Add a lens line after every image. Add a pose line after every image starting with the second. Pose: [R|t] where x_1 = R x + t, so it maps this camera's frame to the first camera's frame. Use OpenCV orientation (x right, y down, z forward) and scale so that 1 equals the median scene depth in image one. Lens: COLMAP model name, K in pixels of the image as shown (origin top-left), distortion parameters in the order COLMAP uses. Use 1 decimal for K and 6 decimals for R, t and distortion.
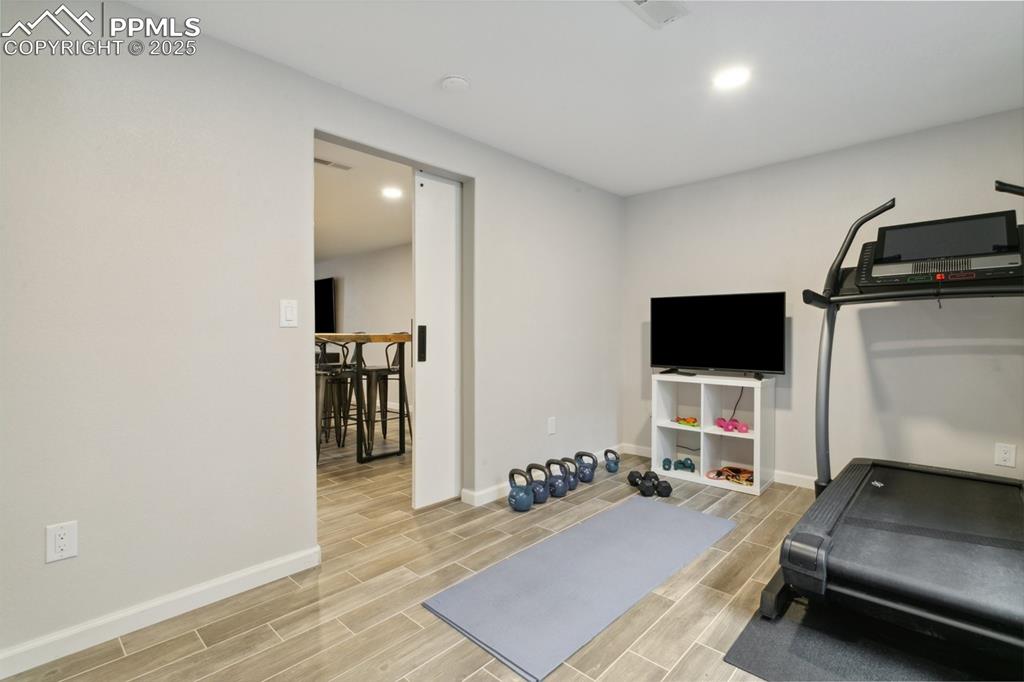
lens RADIAL K [[485.8, 0, 510.8], [0, 485.8, 339.8], [0, 0, 1]] dist [0.001383, -0.001065]
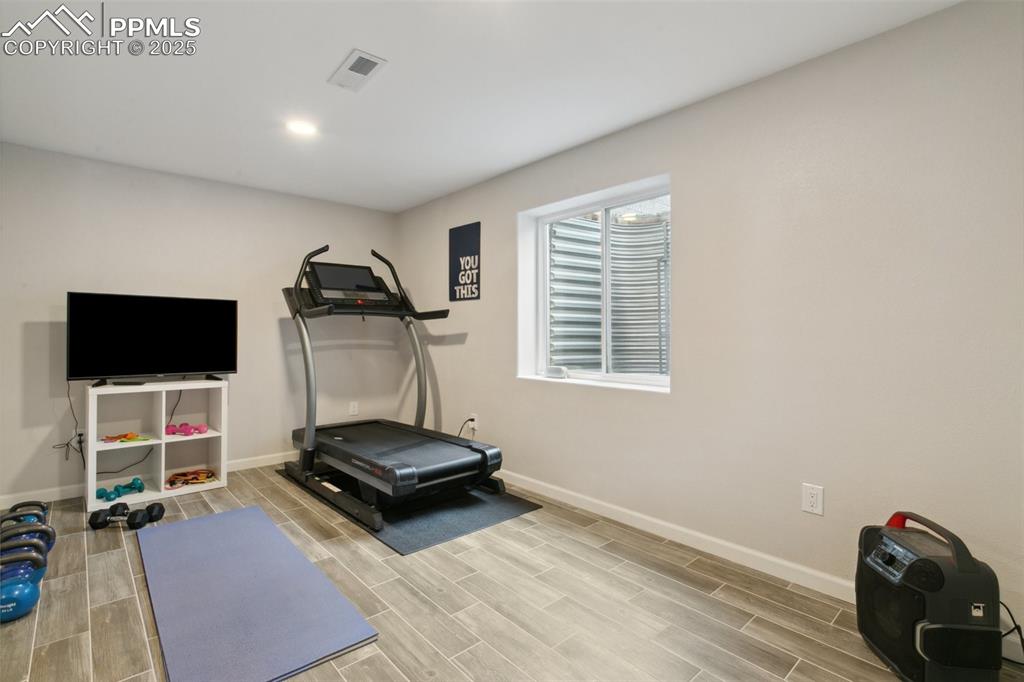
lens RADIAL K [[485.8, 0, 510.3], [0, 485.8, 335.6], [0, 0, 1]] dist [0.001383, -0.001065]
pose [[0.061119, 0.001624, 0.998129, -0.604194], [0.015294, 0.999880, -0.002563, -0.003754], [-0.998013, 0.015422, 0.061087, 0.333749]]
